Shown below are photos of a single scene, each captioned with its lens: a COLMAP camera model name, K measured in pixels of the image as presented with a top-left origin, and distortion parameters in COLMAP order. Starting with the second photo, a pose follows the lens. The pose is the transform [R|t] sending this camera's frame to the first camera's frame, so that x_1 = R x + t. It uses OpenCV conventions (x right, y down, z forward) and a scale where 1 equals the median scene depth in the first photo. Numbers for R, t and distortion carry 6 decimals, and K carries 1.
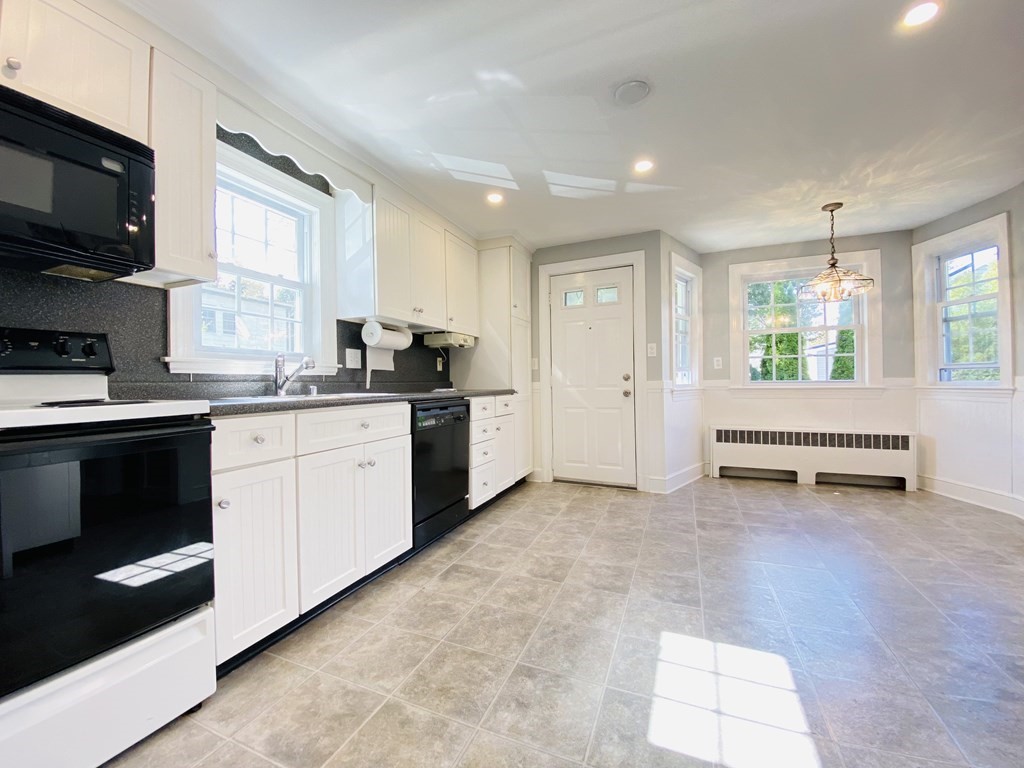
lens RADIAL K [[414.6, 0, 506.5], [0, 414.6, 381.3], [0, 0, 1]] dist [0.034206, -0.027664]
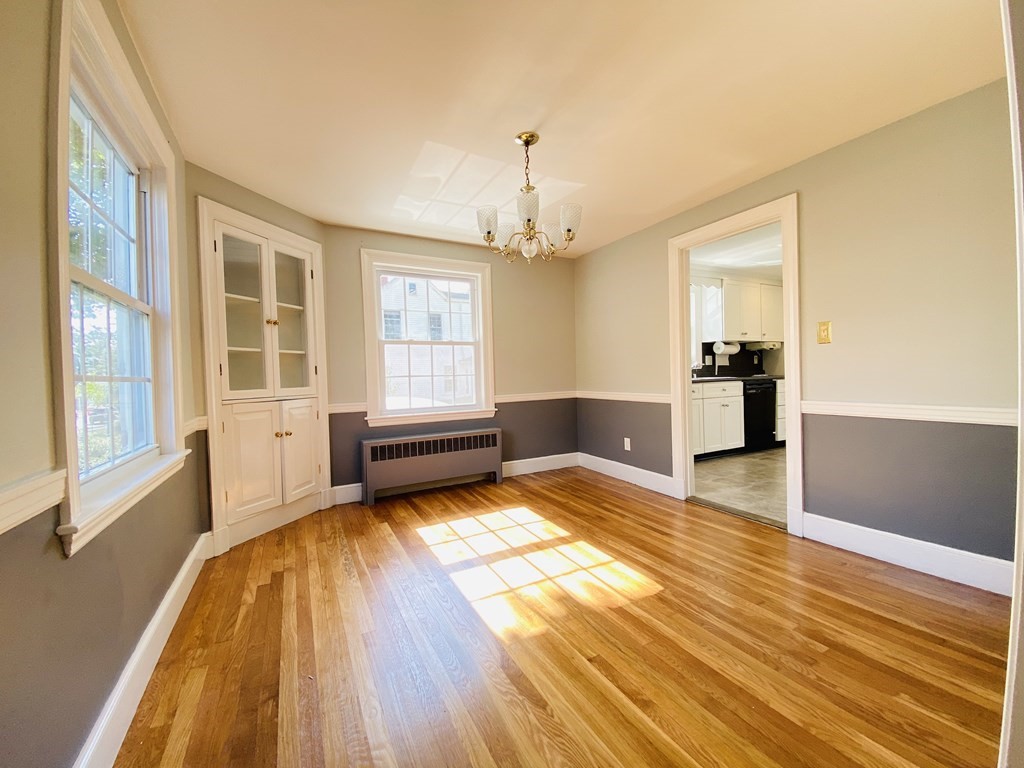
lens RADIAL K [[414.6, 0, 506.5], [0, 414.6, 381.3], [0, 0, 1]] dist [0.034206, -0.027664]
pose [[0.778702, 0.005734, -0.627368, 0.158407], [0.016412, 0.999430, 0.029505, -0.030253], [0.627179, -0.033272, 0.778164, -1.316530]]
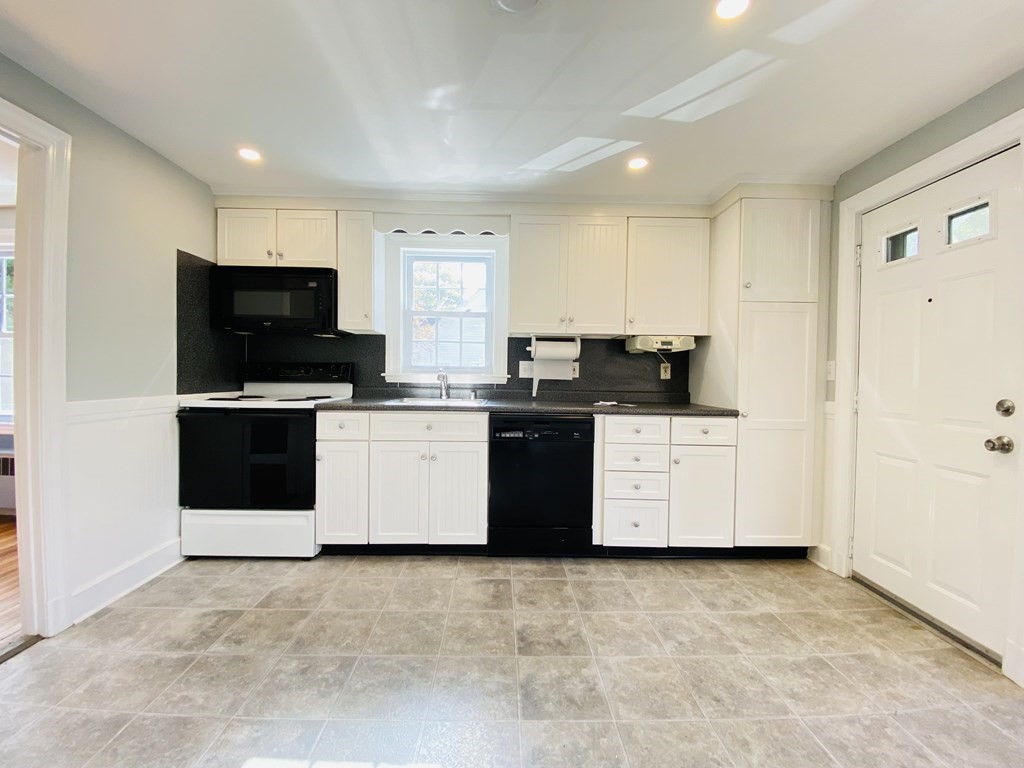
lens RADIAL K [[414.6, 0, 506.5], [0, 414.6, 381.3], [0, 0, 1]] dist [0.034206, -0.027664]
pose [[0.404360, 0.034073, -0.913965, 0.691340], [-0.018004, 0.999409, 0.029293, -0.058400], [0.914423, 0.004610, 0.404734, 0.529108]]
